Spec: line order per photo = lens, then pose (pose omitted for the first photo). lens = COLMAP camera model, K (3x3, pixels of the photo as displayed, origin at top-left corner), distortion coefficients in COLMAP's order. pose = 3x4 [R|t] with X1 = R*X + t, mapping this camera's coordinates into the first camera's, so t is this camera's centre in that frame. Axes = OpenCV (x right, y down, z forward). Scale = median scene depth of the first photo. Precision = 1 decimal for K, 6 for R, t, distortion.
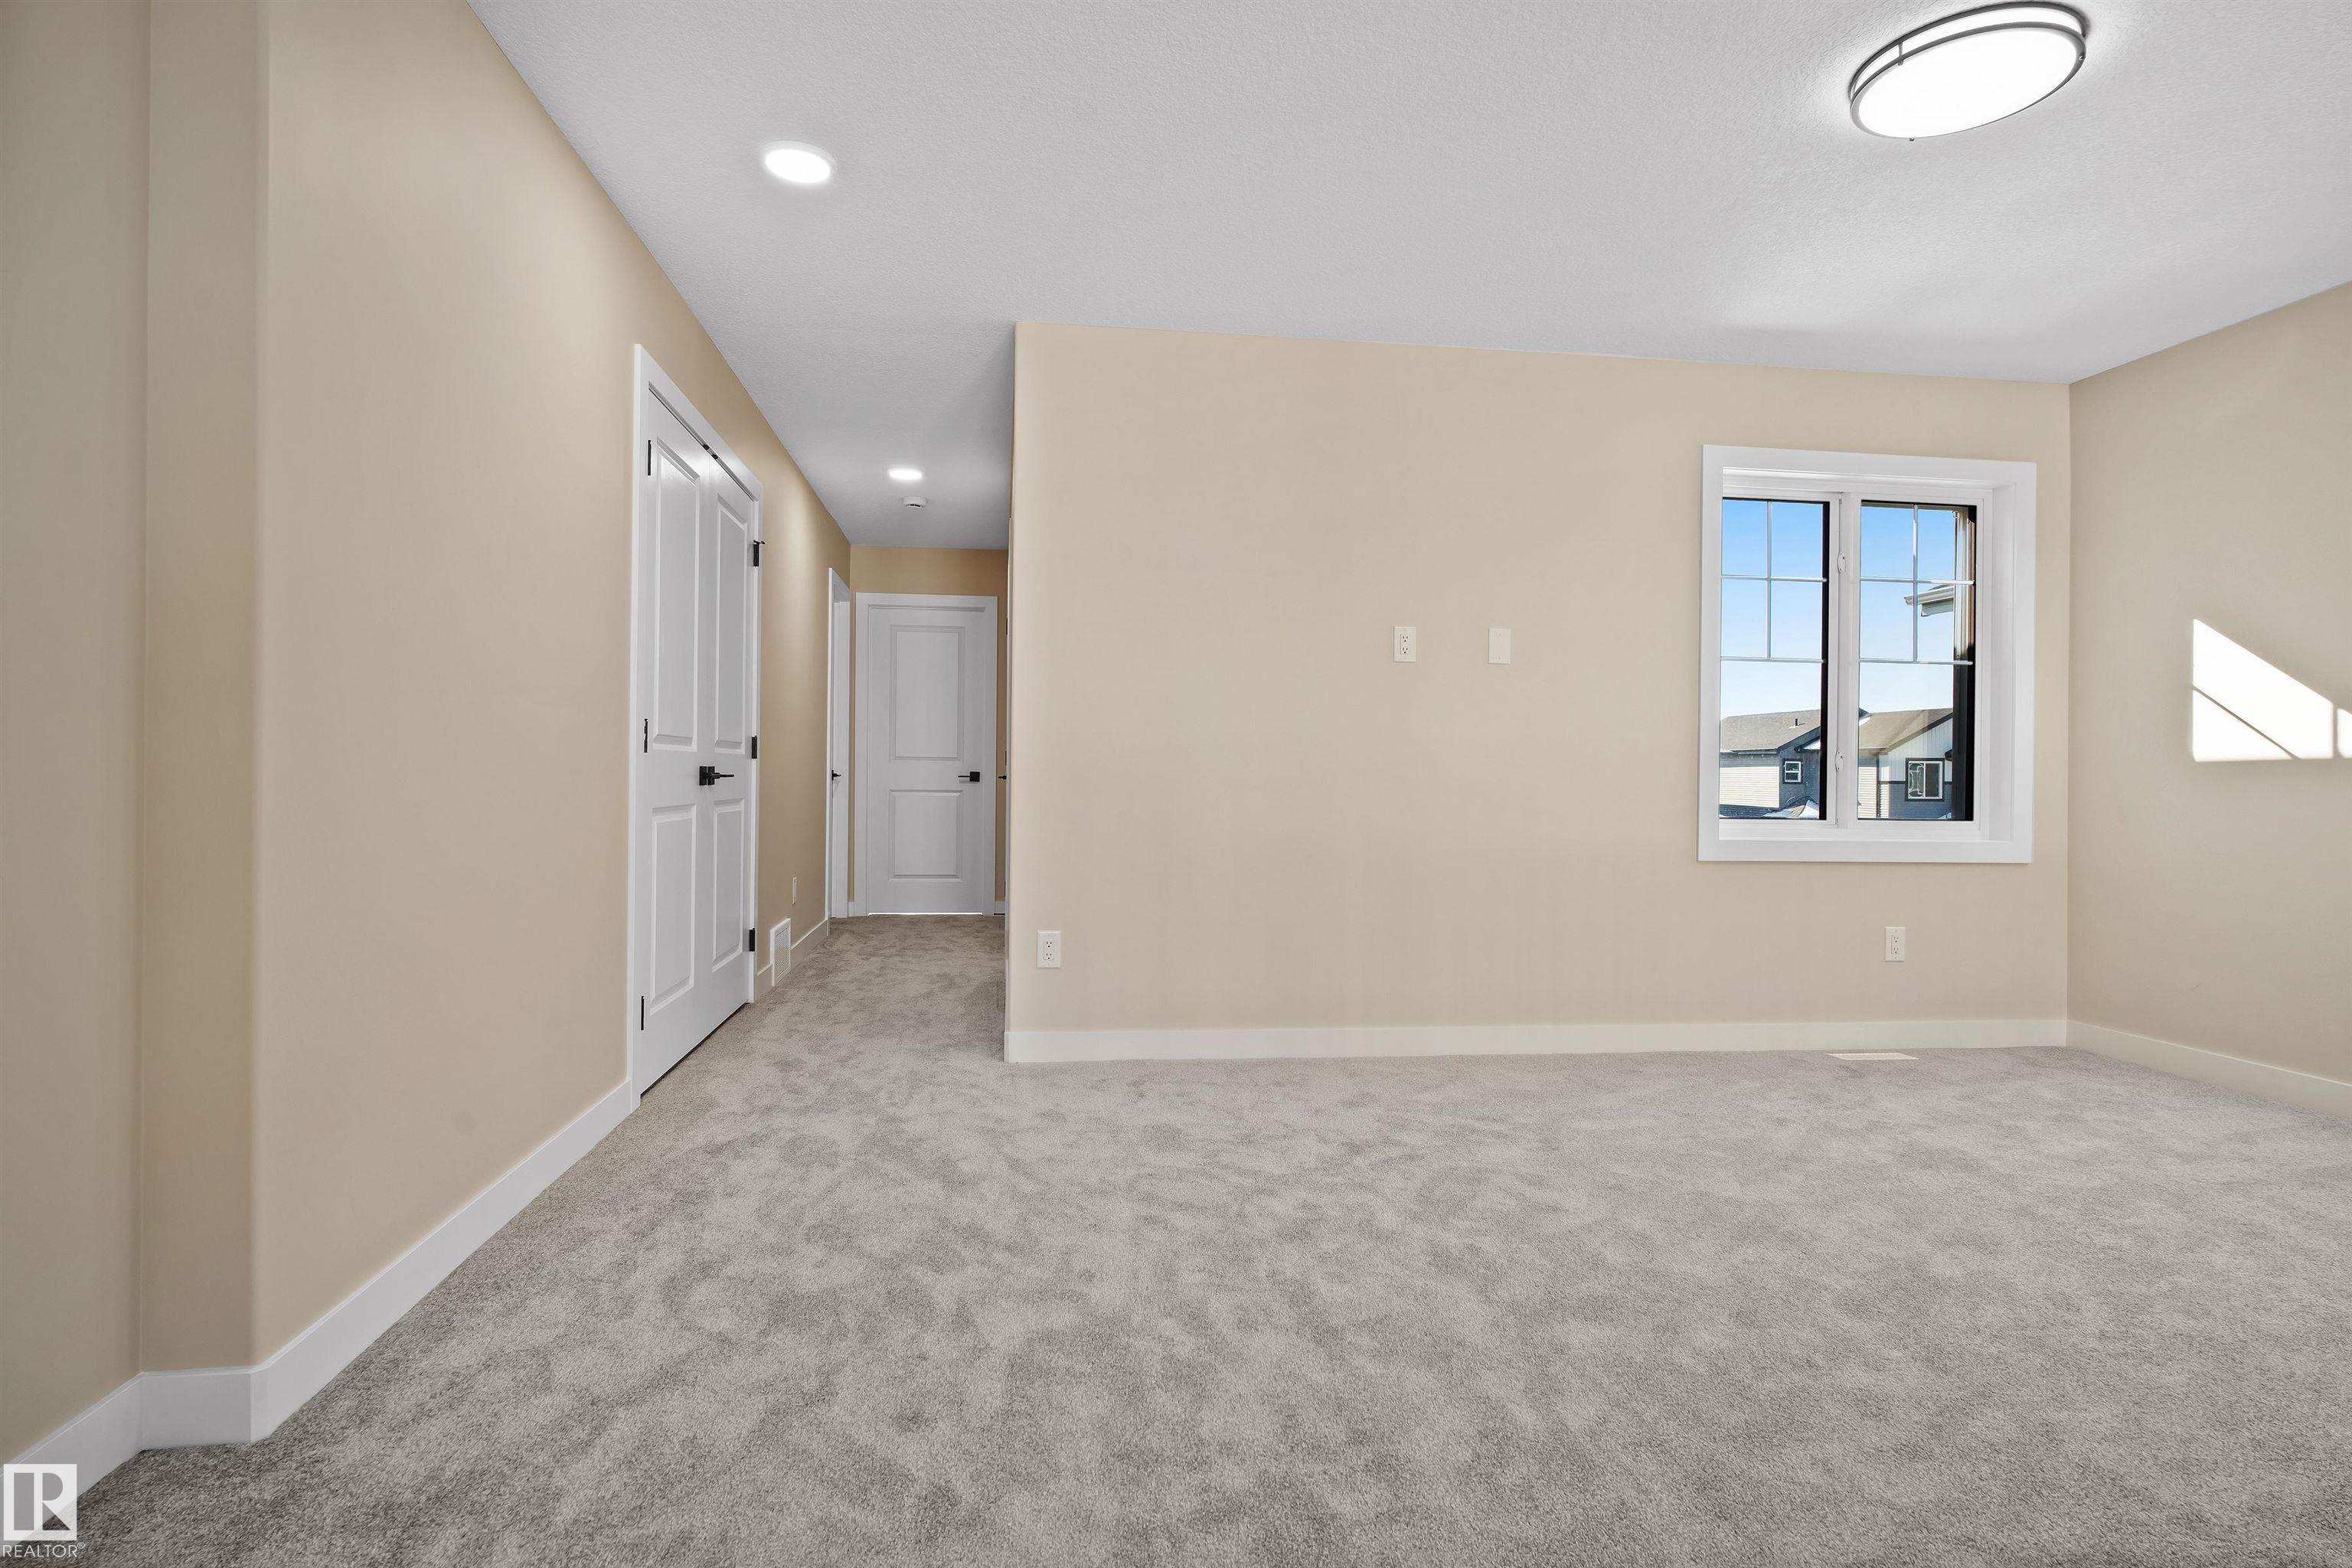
lens RADIAL K [[1209.0, 0, 1168.2], [0, 1209.0, 774.5], [0, 0, 1]] dist [-0.001897, 0.001721]
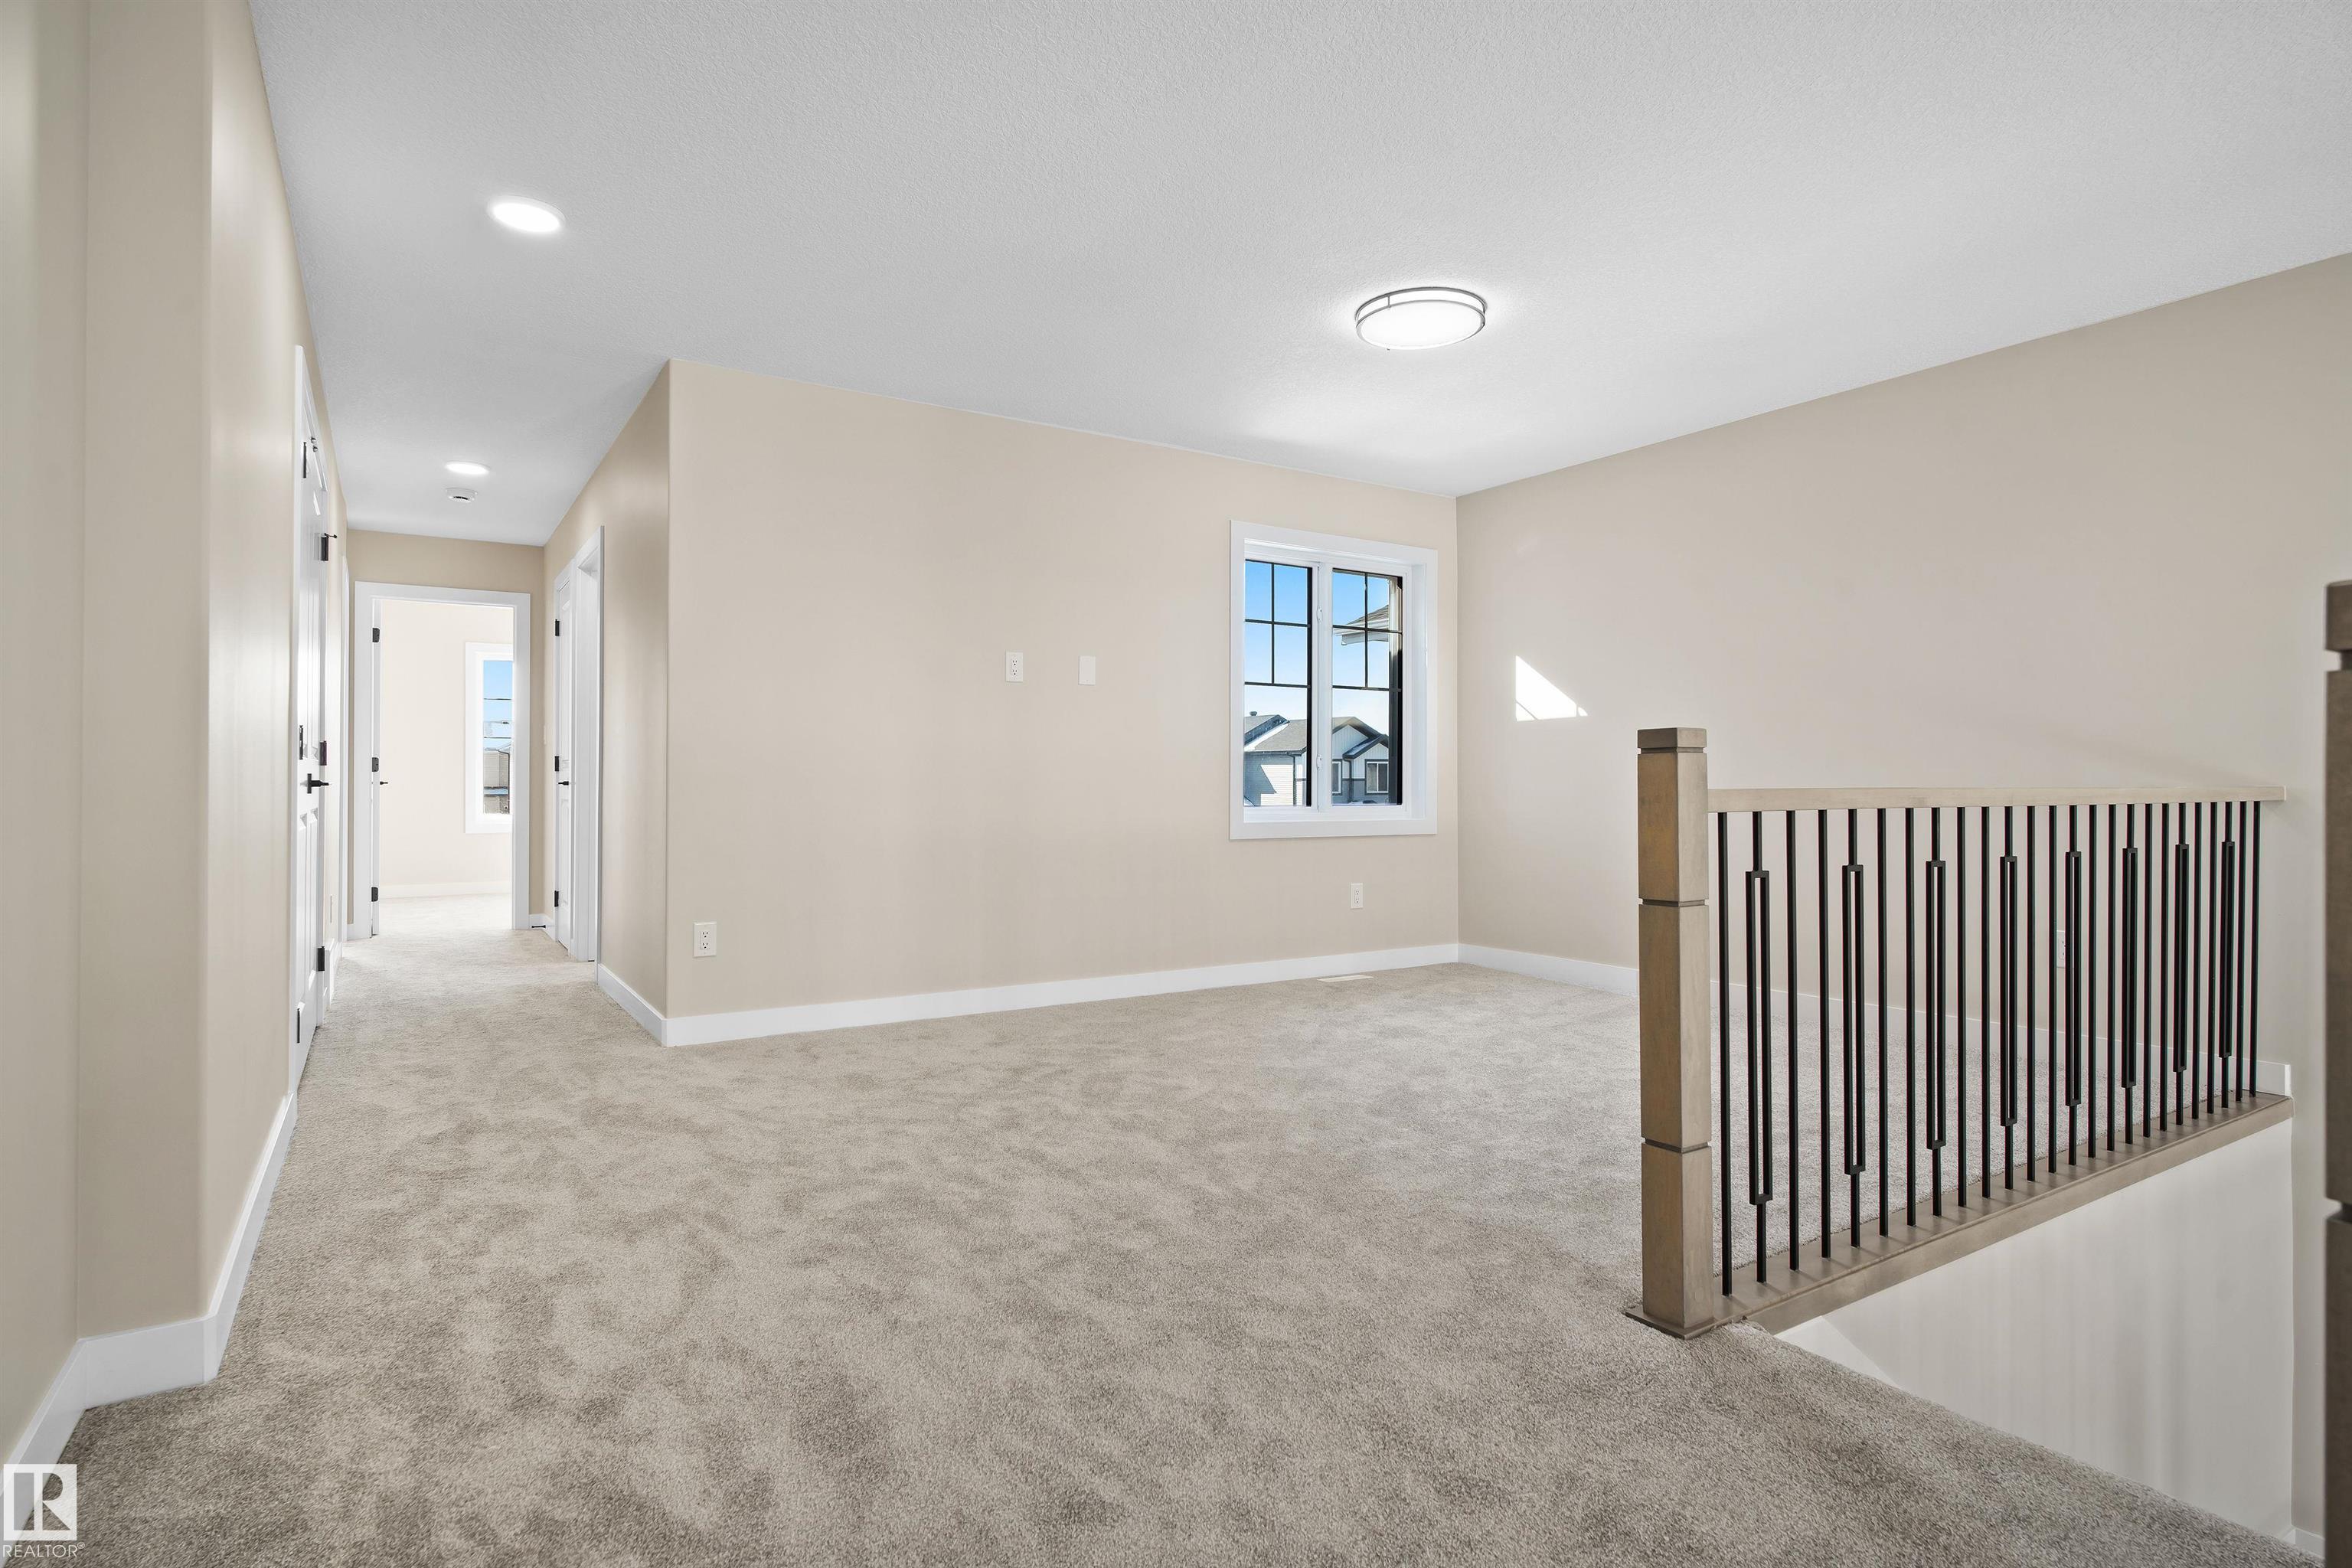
lens RADIAL K [[1209.0, 0, 1180.0], [0, 1209.0, 783.1], [0, 0, 1]] dist [-0.001897, 0.001721]
pose [[0.904786, -0.013829, 0.425643, -0.271143], [0.011936, 0.999903, 0.007115, 0.002170], [-0.425700, -0.001358, 0.904863, -0.256039]]
